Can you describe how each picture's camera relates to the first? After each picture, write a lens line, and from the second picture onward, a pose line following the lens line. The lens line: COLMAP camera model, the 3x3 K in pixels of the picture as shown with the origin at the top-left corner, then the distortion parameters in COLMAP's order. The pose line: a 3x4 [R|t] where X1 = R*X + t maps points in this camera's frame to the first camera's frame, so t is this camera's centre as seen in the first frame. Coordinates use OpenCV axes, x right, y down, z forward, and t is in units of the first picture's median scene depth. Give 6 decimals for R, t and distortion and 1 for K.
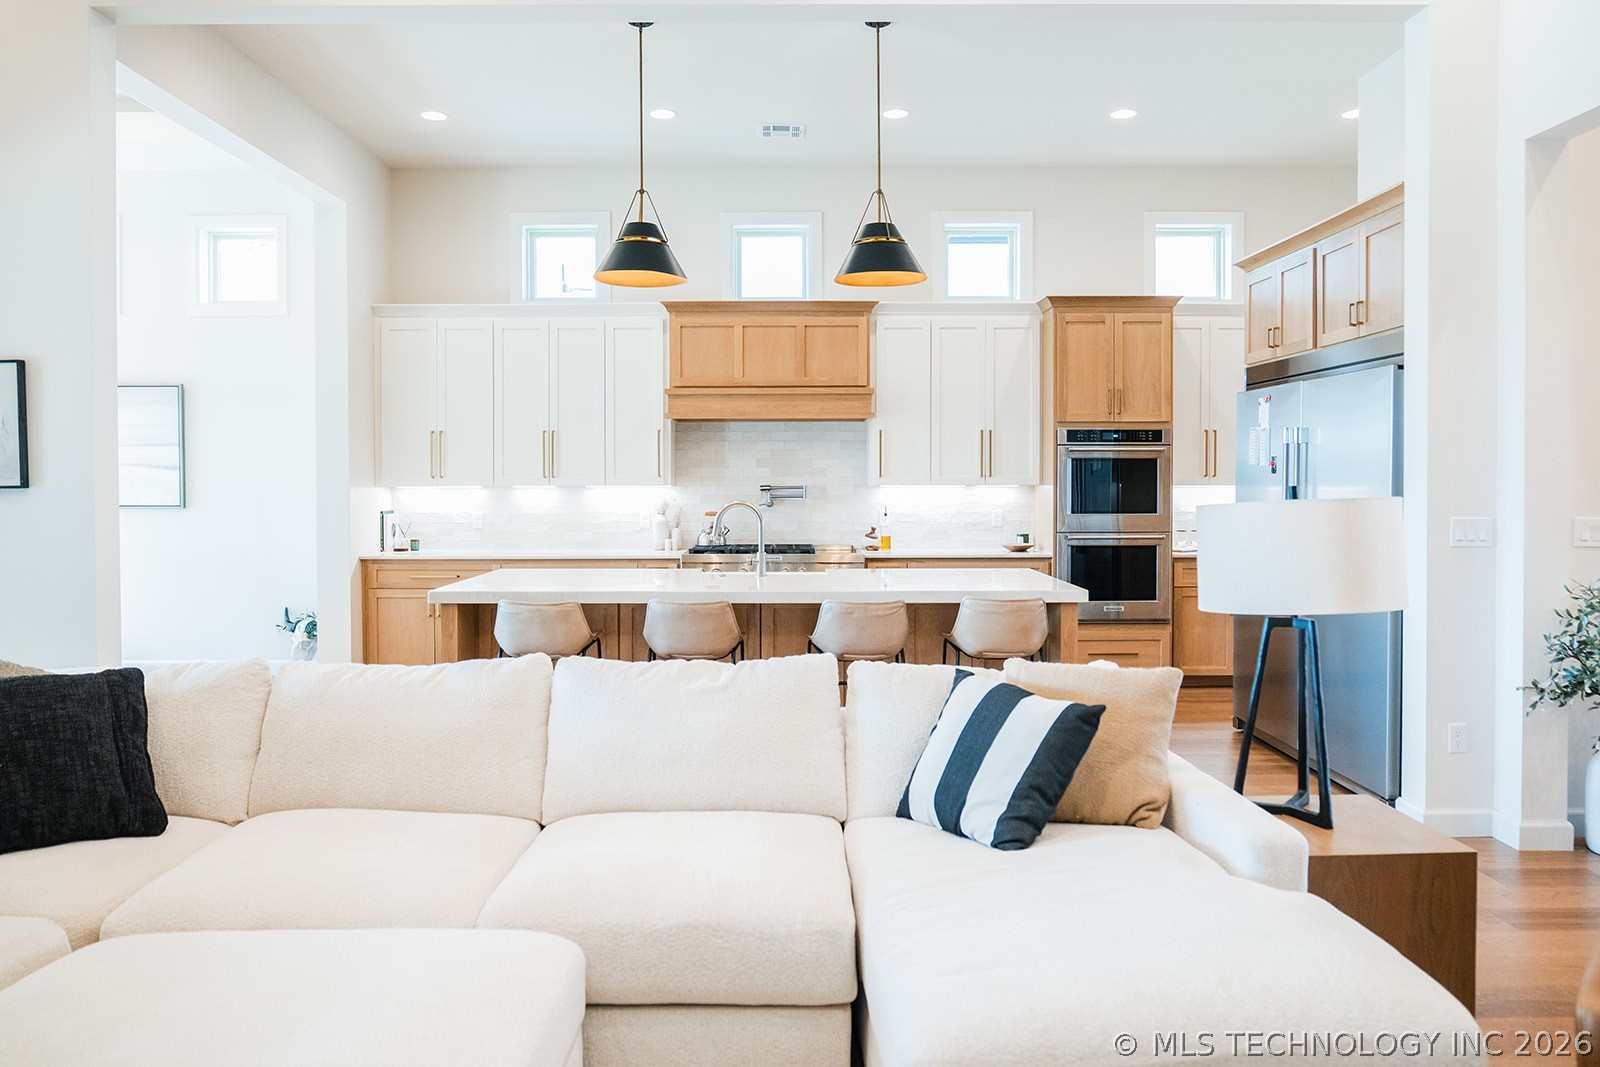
lens RADIAL K [[1149.0, 0, 797.0], [0, 1149.0, 477.8], [0, 0, 1]] dist [-0.022973, 0.005147]
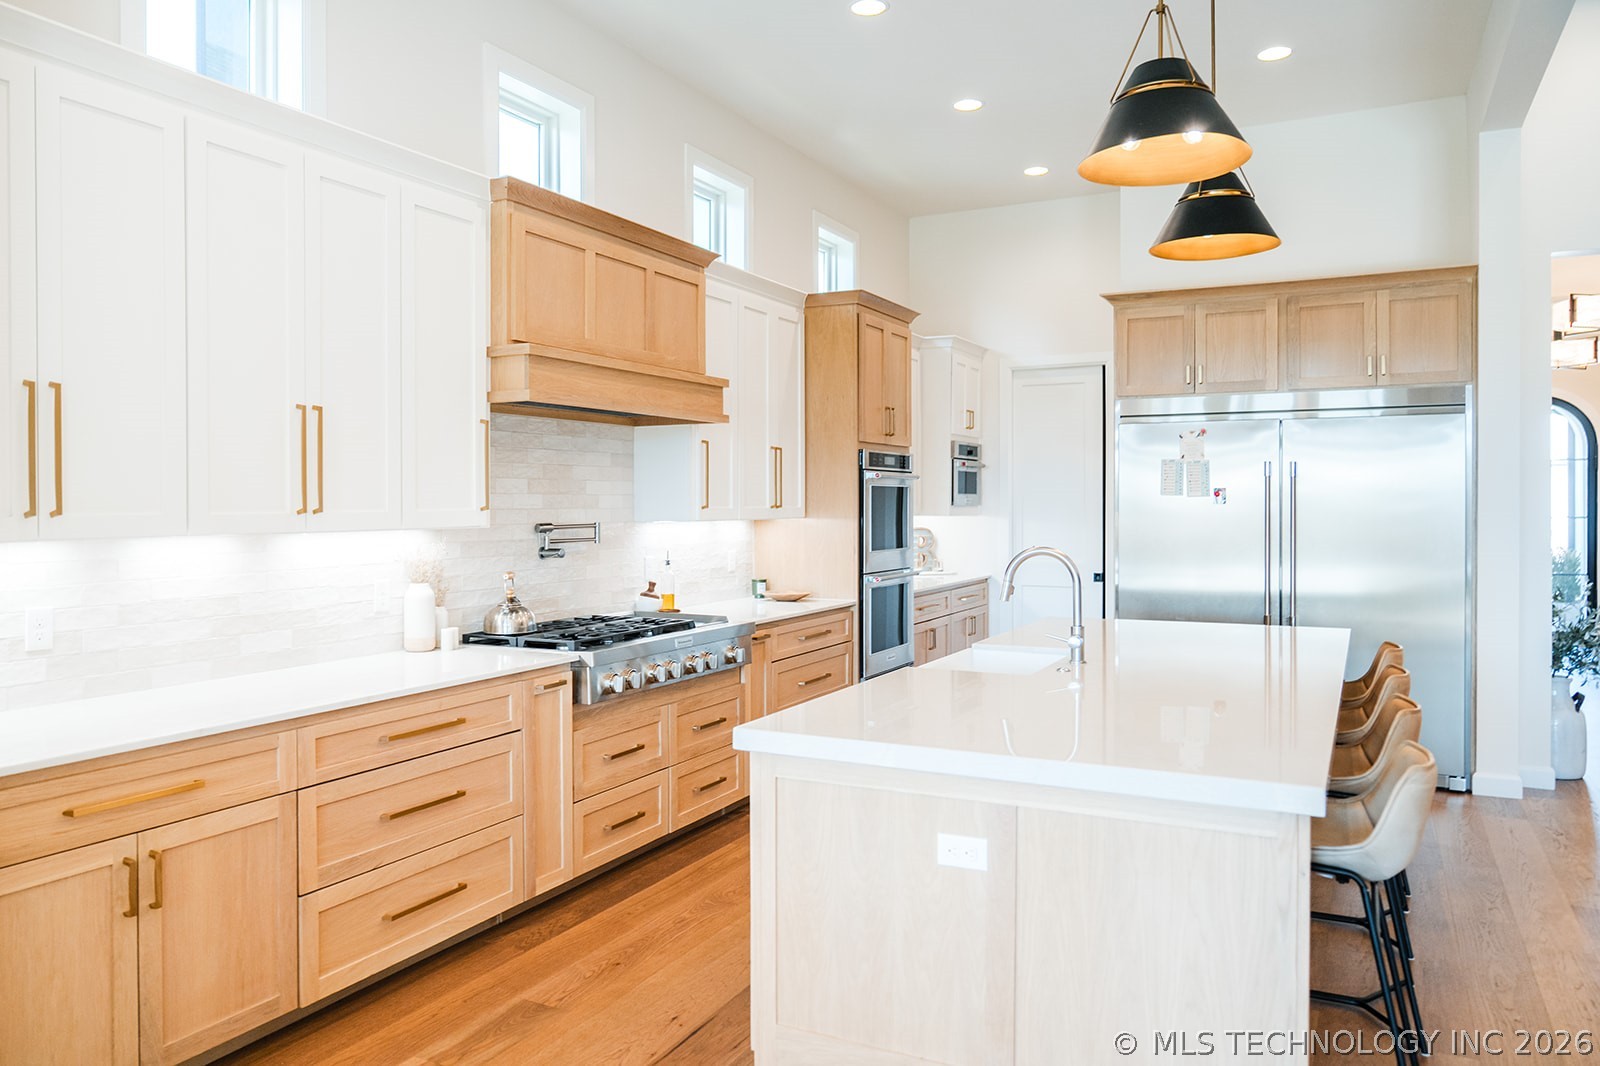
lens RADIAL K [[1123.8, 0, 794.7], [0, 1123.8, 503.5], [0, 0, 1]] dist [-0.017805, 0.001423]
pose [[0.472679, -0.000440, 0.881235, -0.518130], [0.001877, 0.999998, -0.000508, -0.003306], [-0.881233, 0.001894, 0.472678, 0.654983]]
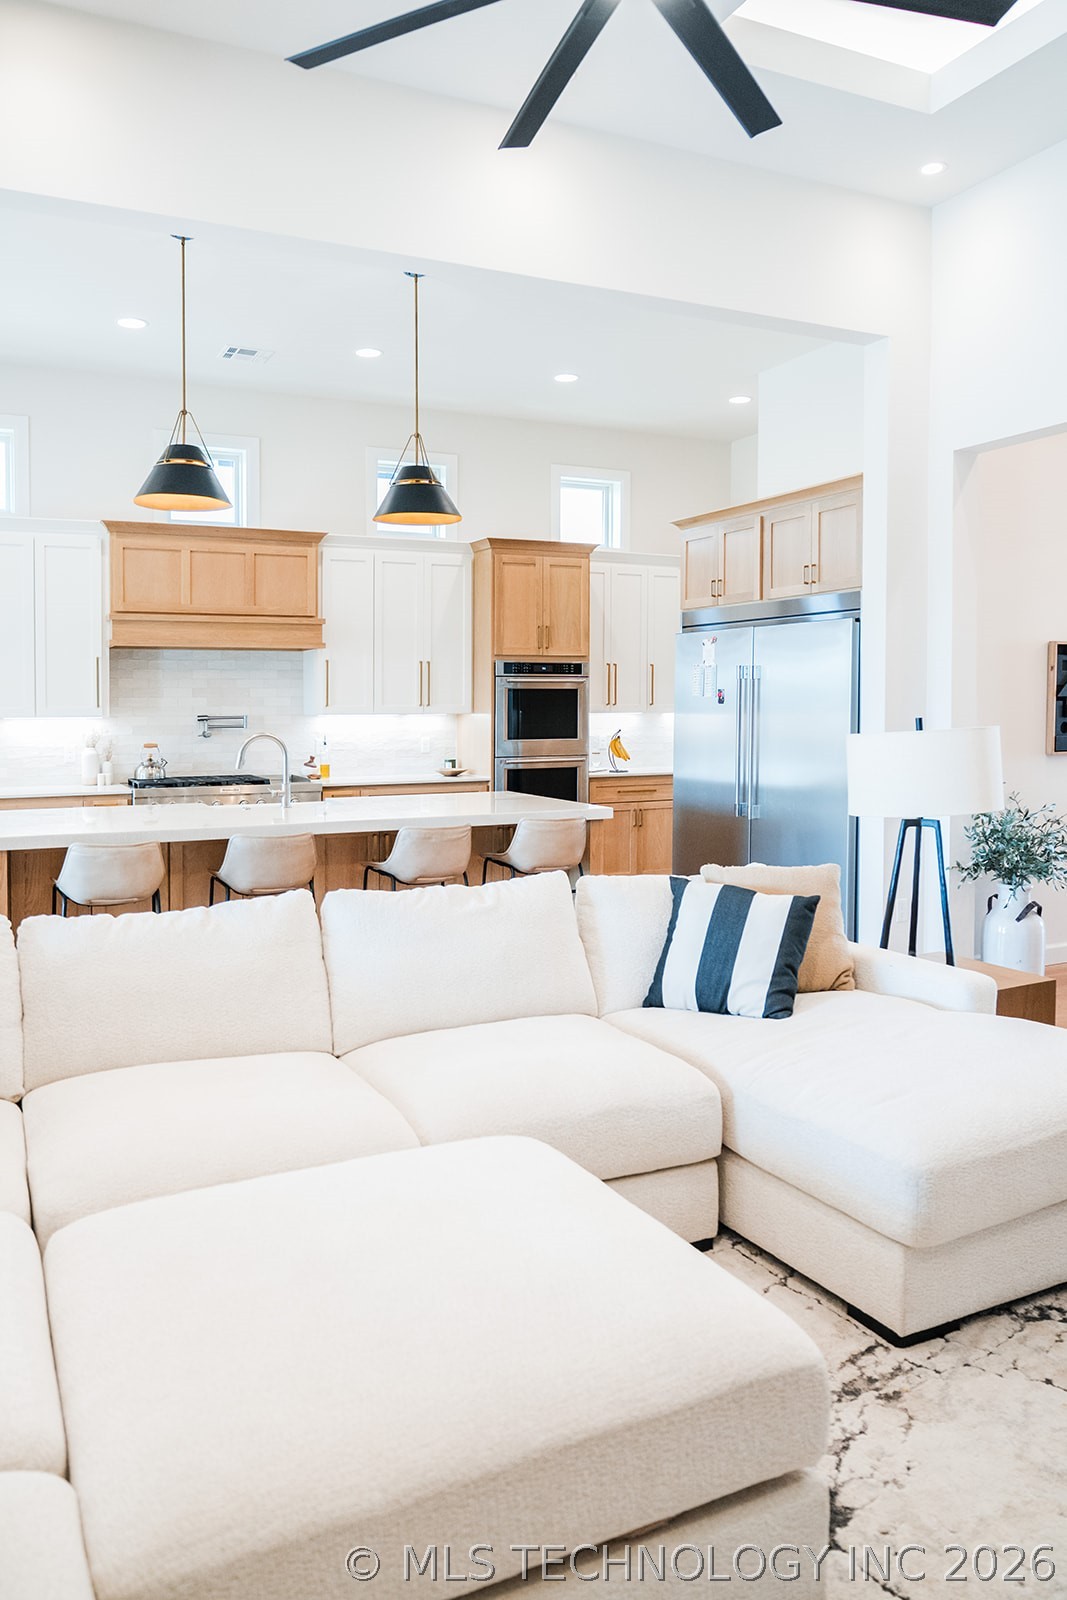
lens RADIAL K [[1162.1, 0, 521.4], [0, 1162.1, 718.4], [0, 0, 1]] dist [-0.028817, -0.000116]
pose [[0.906419, -0.008178, 0.422301, -0.211867], [0.002208, 0.999891, 0.014624, -0.005052], [-0.422375, -0.012323, 0.906338, -0.000304]]
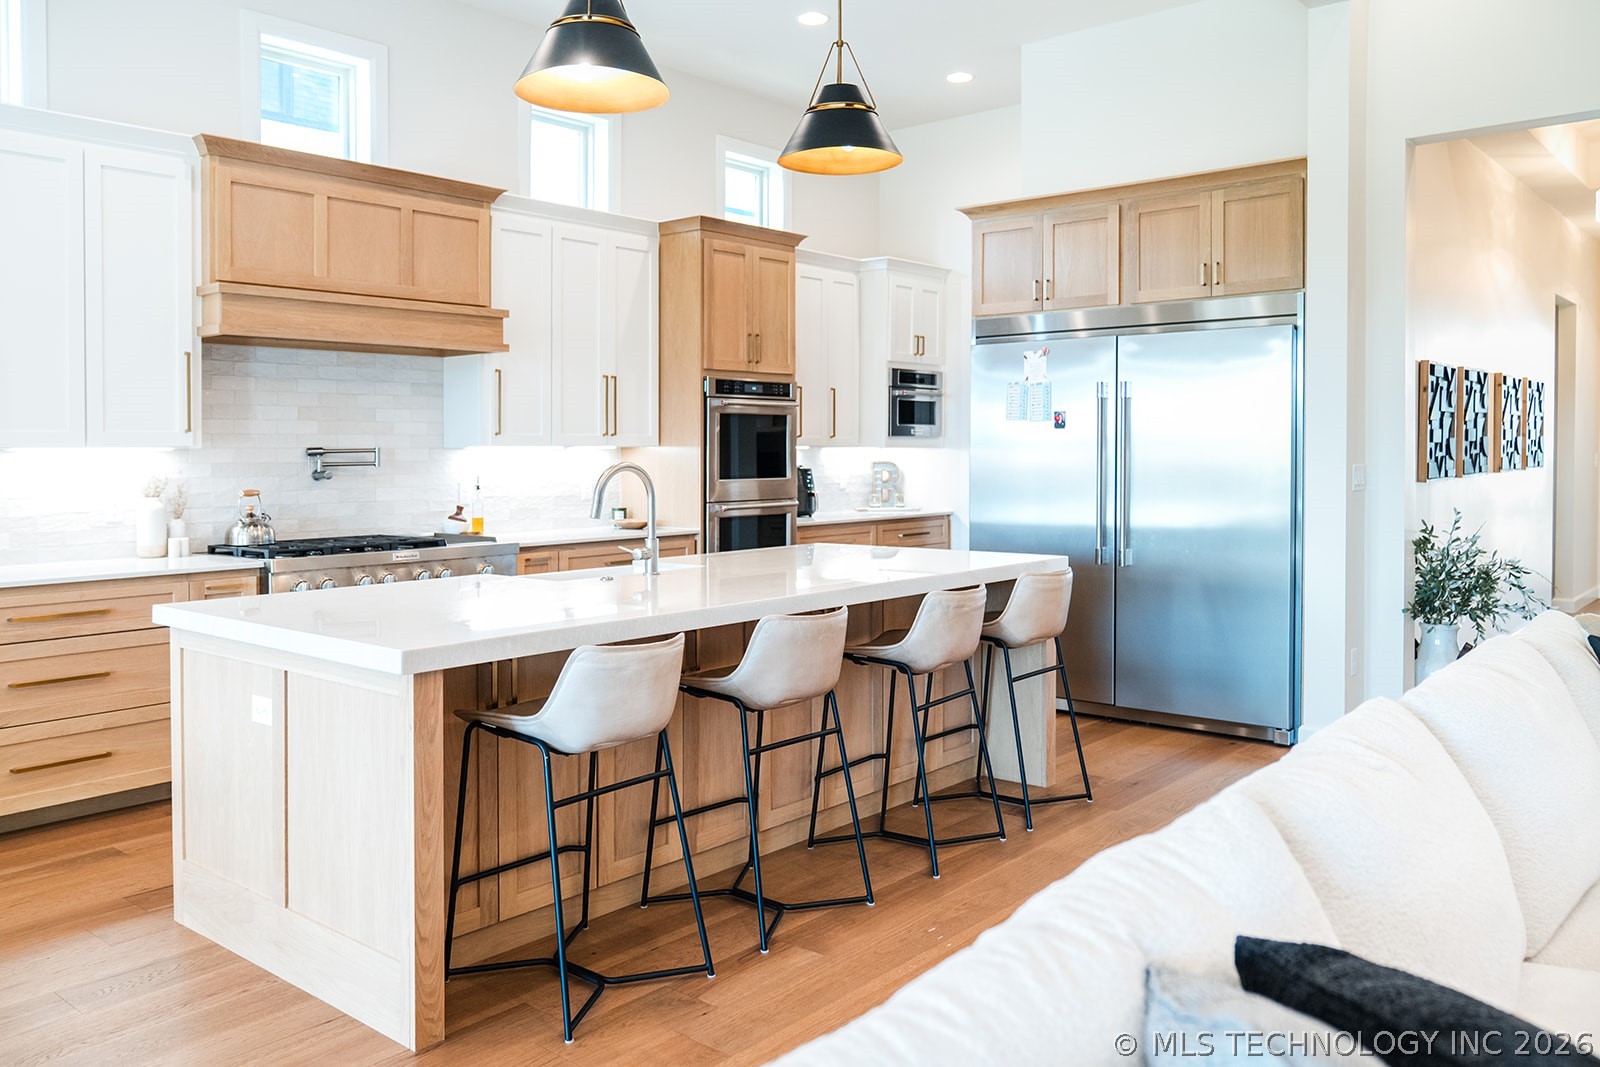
lens RADIAL K [[1243.2, 0, 805.8], [0, 1243.2, 459.2], [0, 0, 1]] dist [-0.015322, 0.005189]
pose [[0.654699, -0.008101, 0.755846, -0.403993], [0.005088, 0.999967, 0.006311, 0.010942], [-0.755873, -0.000286, 0.654718, 0.357359]]
